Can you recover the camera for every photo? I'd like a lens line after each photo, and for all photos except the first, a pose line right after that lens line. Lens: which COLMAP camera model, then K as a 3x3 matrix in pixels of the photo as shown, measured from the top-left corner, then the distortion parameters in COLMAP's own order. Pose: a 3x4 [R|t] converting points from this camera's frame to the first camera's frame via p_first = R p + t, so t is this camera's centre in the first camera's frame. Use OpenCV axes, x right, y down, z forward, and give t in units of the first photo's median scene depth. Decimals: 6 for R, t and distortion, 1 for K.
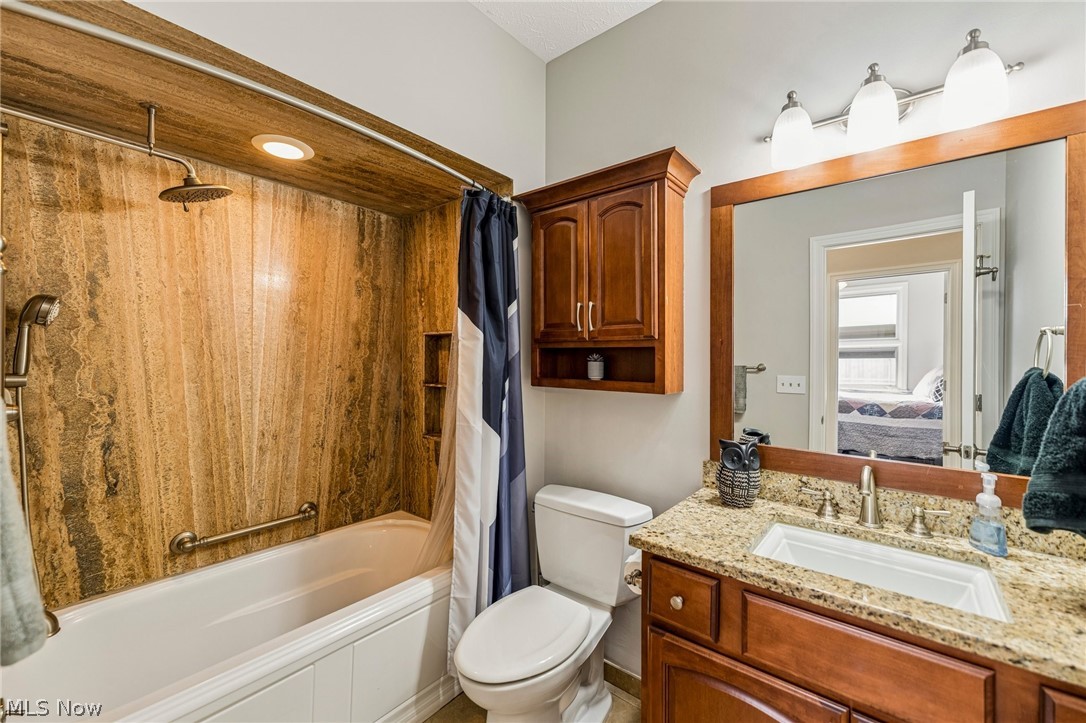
lens RADIAL K [[437.2, 0, 542.0], [0, 437.2, 360.2], [0, 0, 1]] dist [-0.002740, -0.000740]
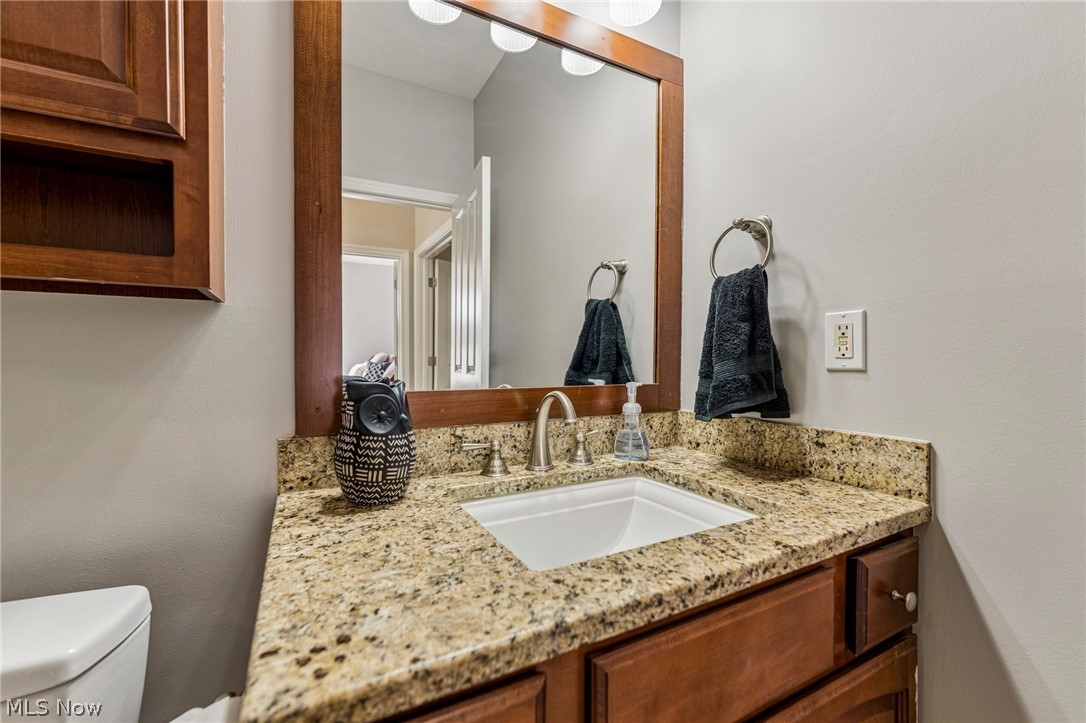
lens RADIAL K [[425.2, 0, 542.9], [0, 425.2, 366.6], [0, 0, 1]] dist [-0.004629, 0.000195]
pose [[0.359225, -0.014871, 0.933132, 0.034083], [-0.003329, 0.999846, 0.017216, 0.179201], [-0.933245, -0.009290, 0.359120, 0.719452]]
